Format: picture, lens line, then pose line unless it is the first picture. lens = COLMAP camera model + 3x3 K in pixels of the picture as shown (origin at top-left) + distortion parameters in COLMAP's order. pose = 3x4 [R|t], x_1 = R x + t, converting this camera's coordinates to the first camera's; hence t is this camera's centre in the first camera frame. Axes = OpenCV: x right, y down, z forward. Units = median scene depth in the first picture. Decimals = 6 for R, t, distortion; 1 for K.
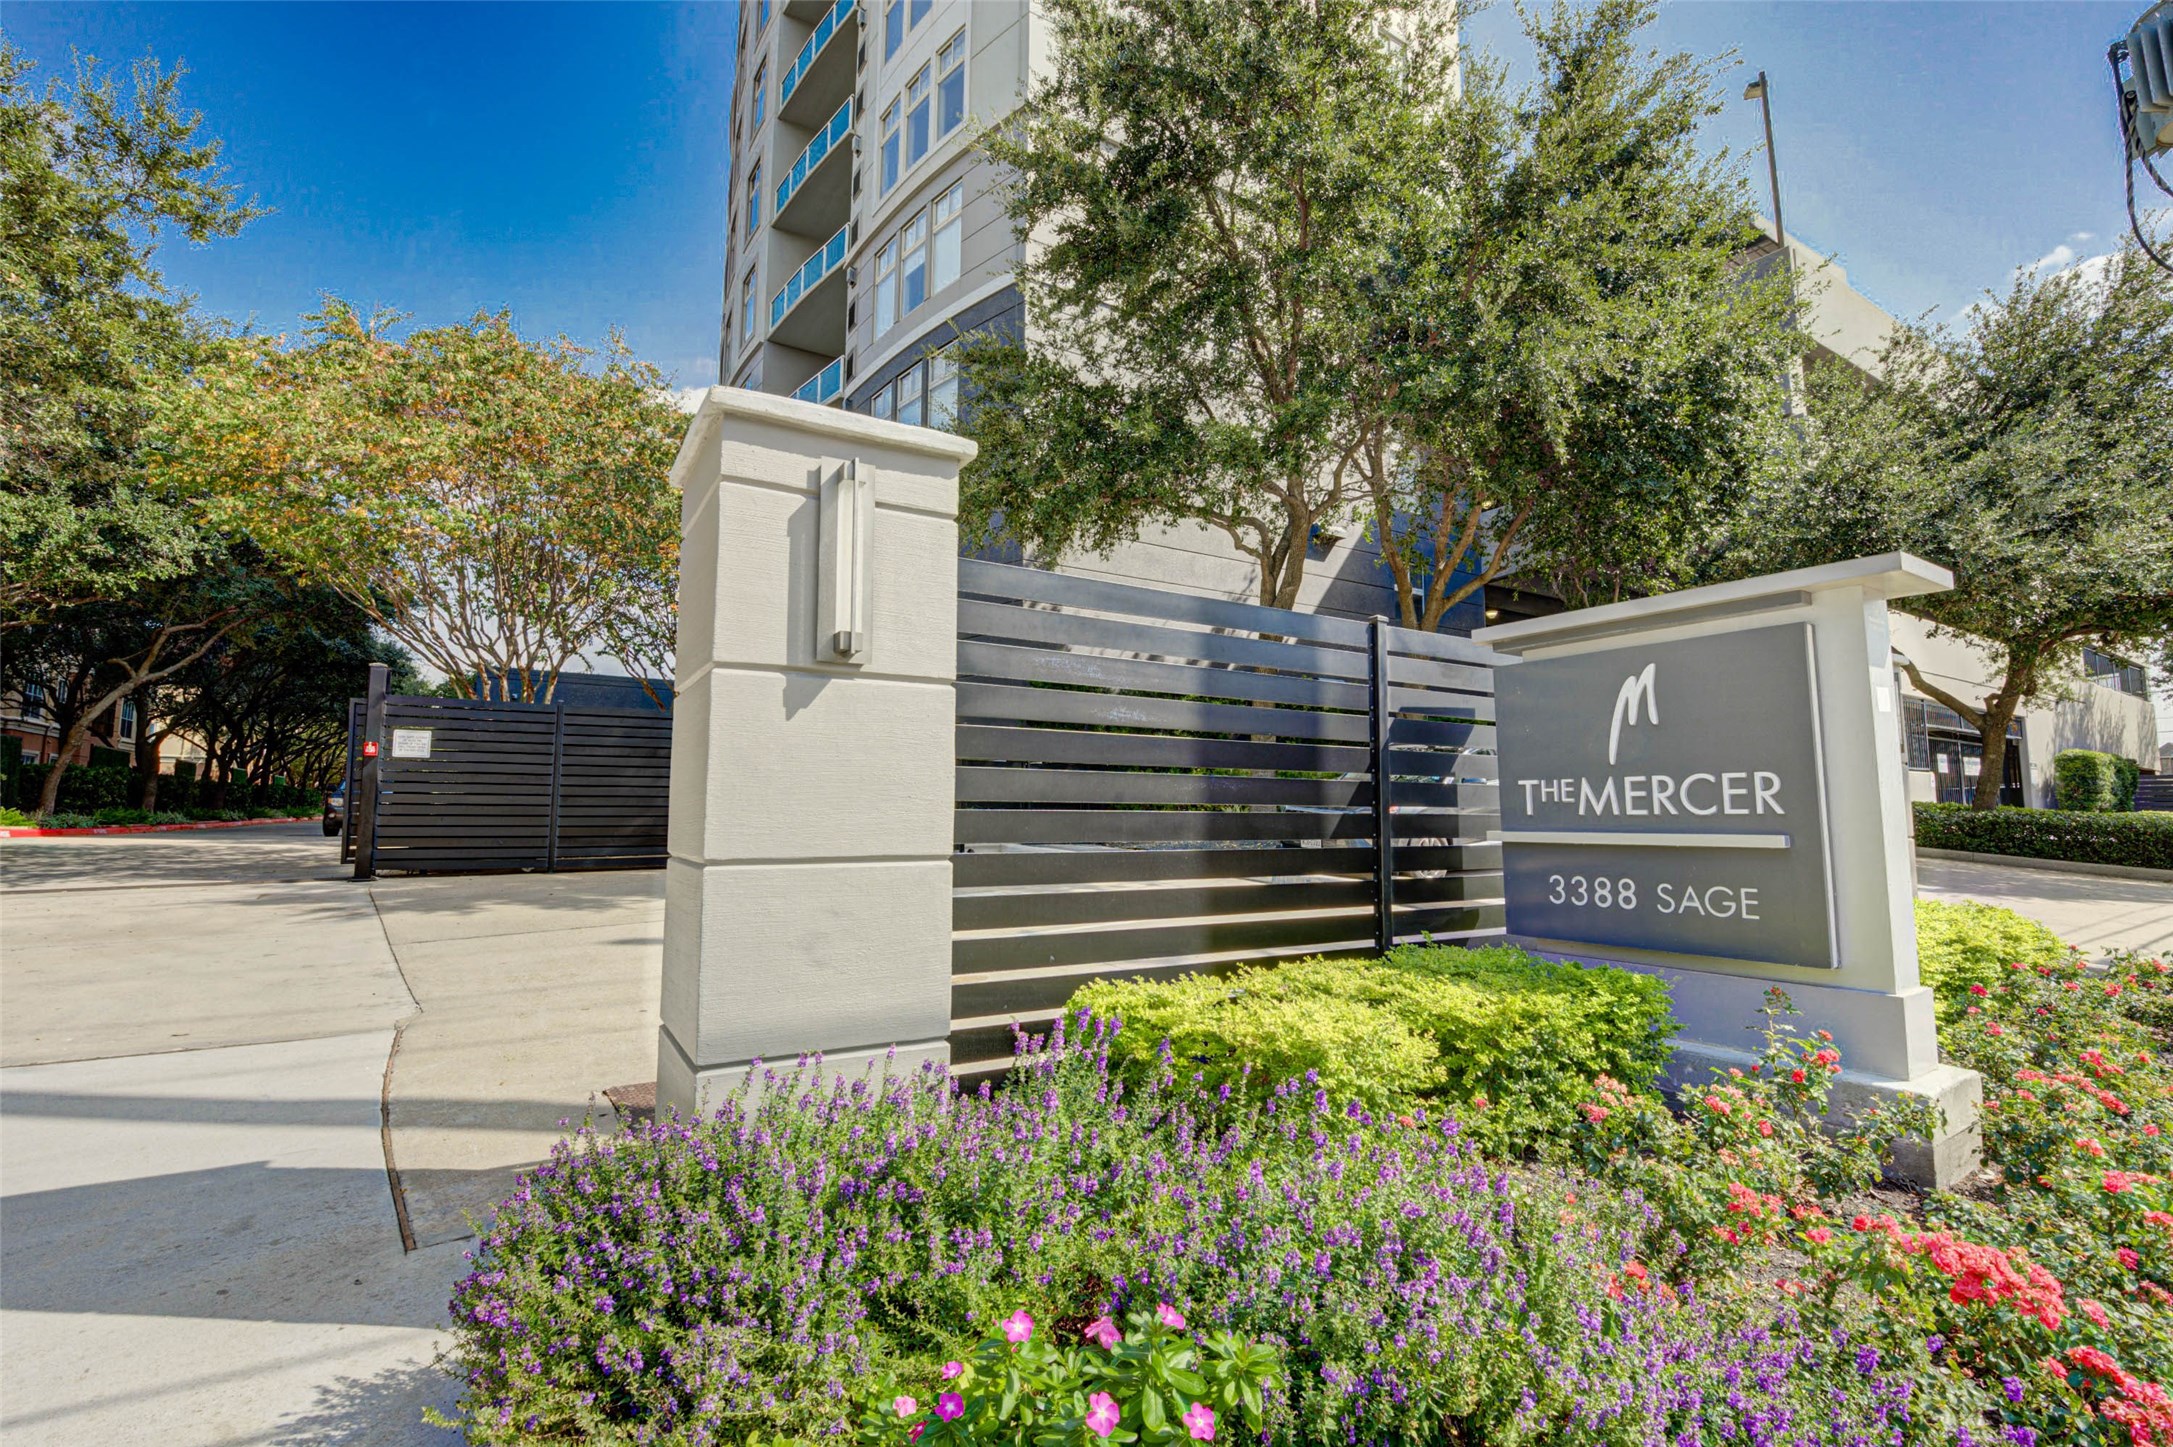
lens RADIAL K [[969.7, 0, 1086.5], [0, 969.7, 723.5], [0, 0, 1]] dist [-0.022700, -0.000377]
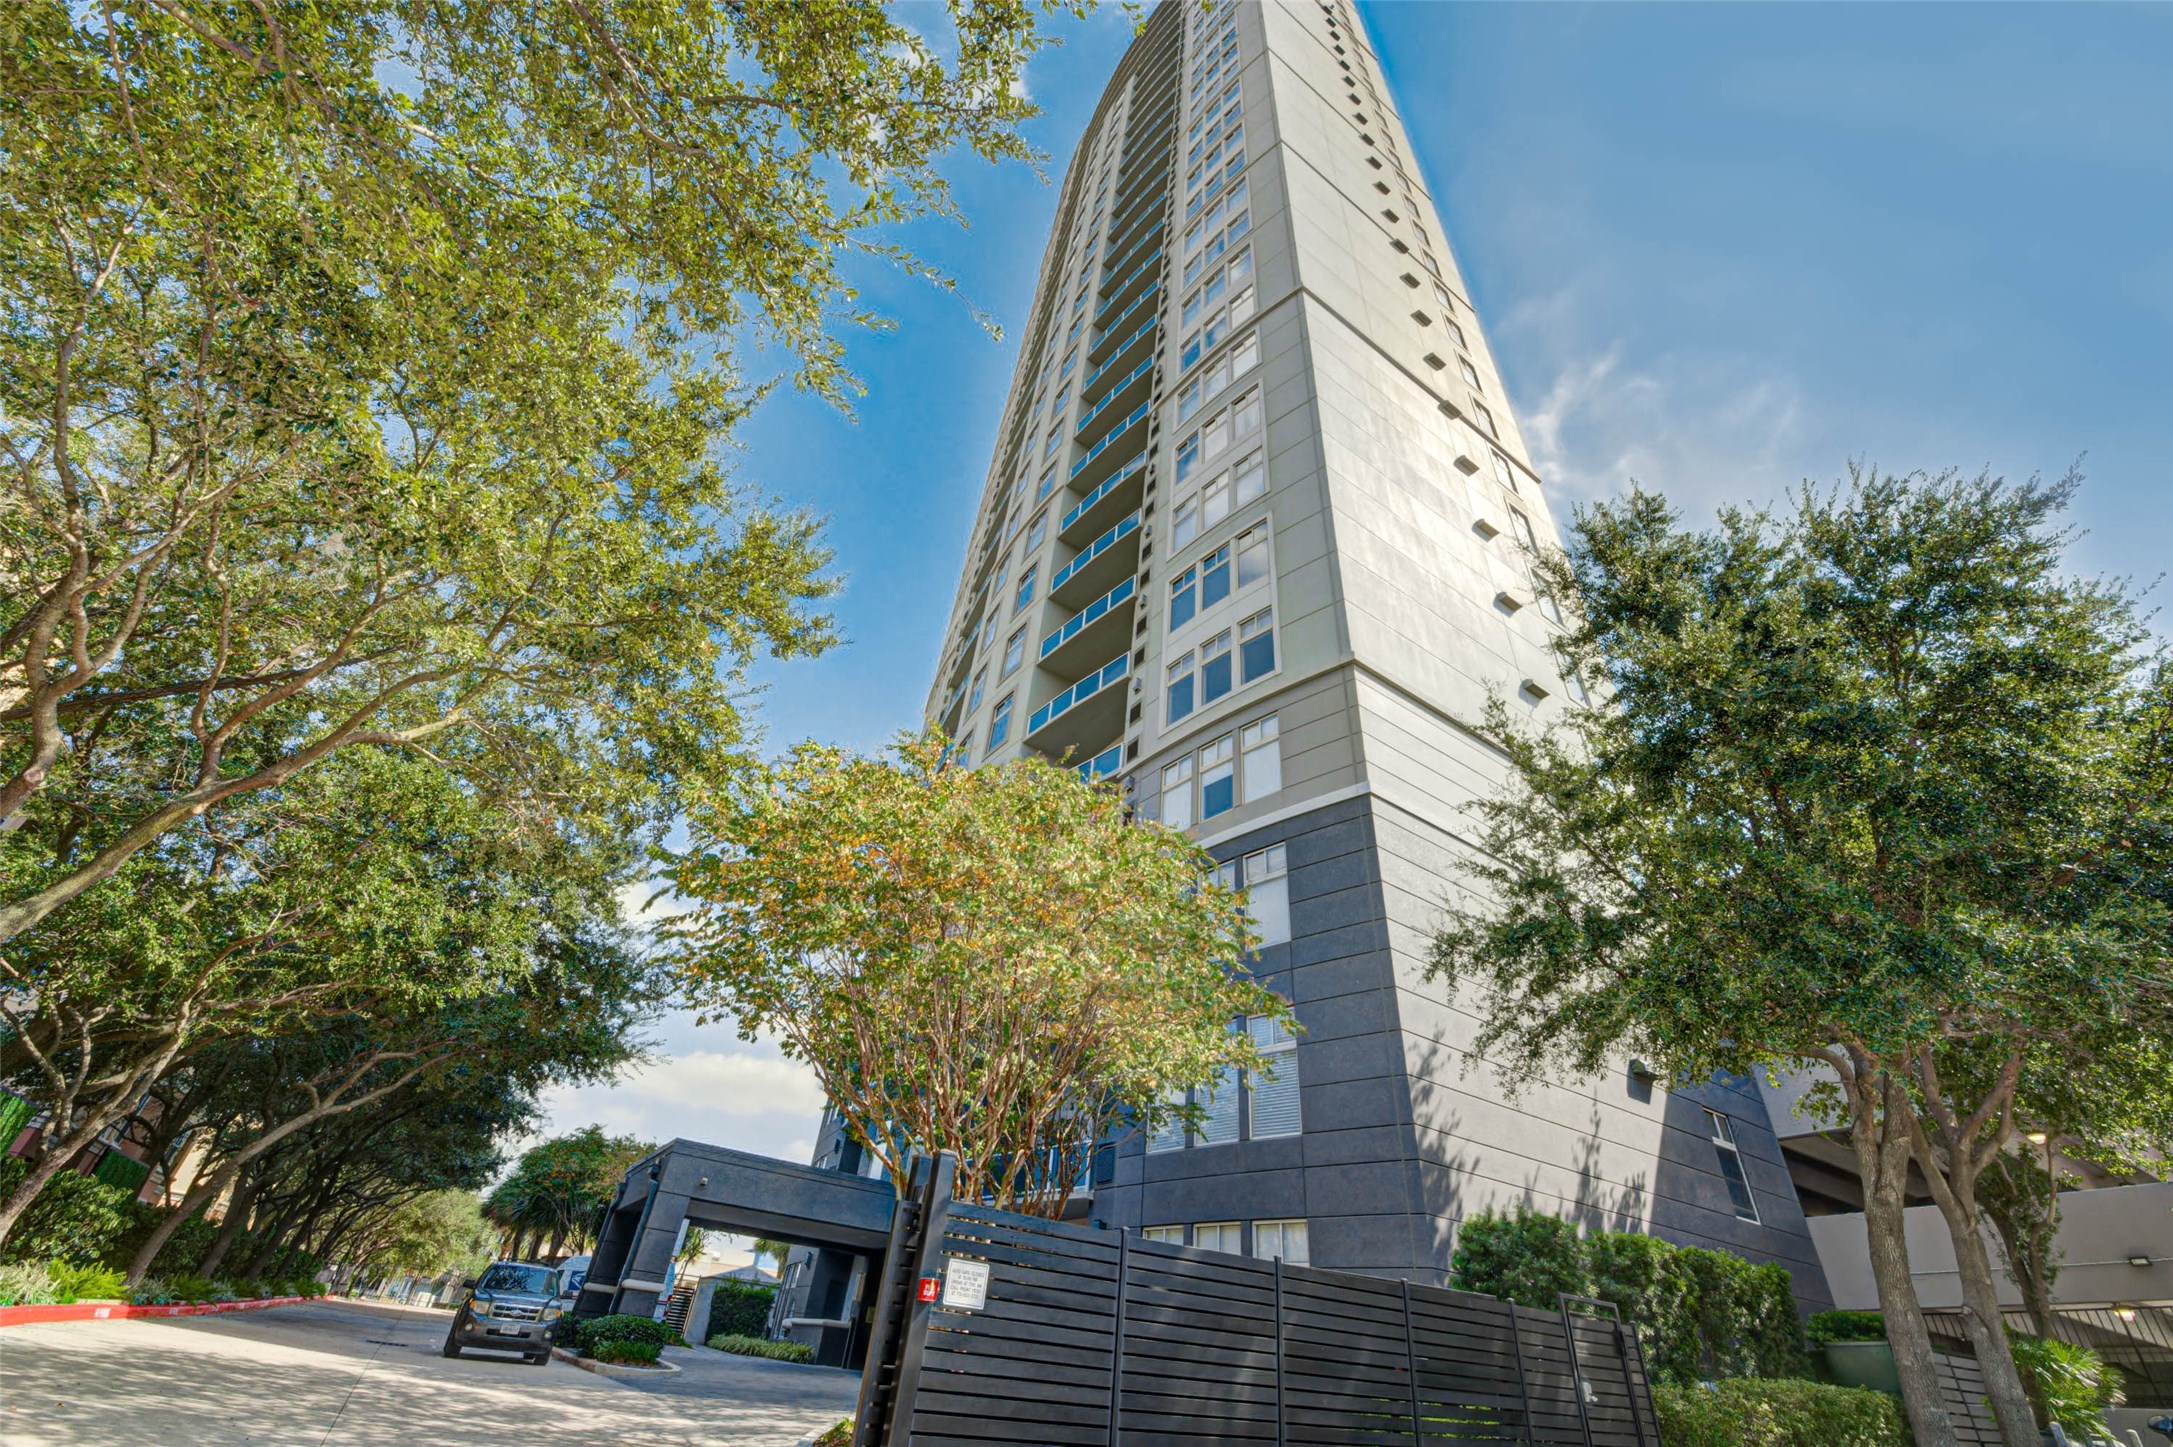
lens RADIAL K [[853.3, 0, 1086.5], [0, 853.3, 723.5], [0, 0, 1]] dist [0.000224, 0.000016]
pose [[0.995566, 0.092989, -0.014165, -0.324001], [-0.086762, 0.849673, -0.520123, -0.004575], [-0.036331, 0.519046, 0.853974, 0.135122]]
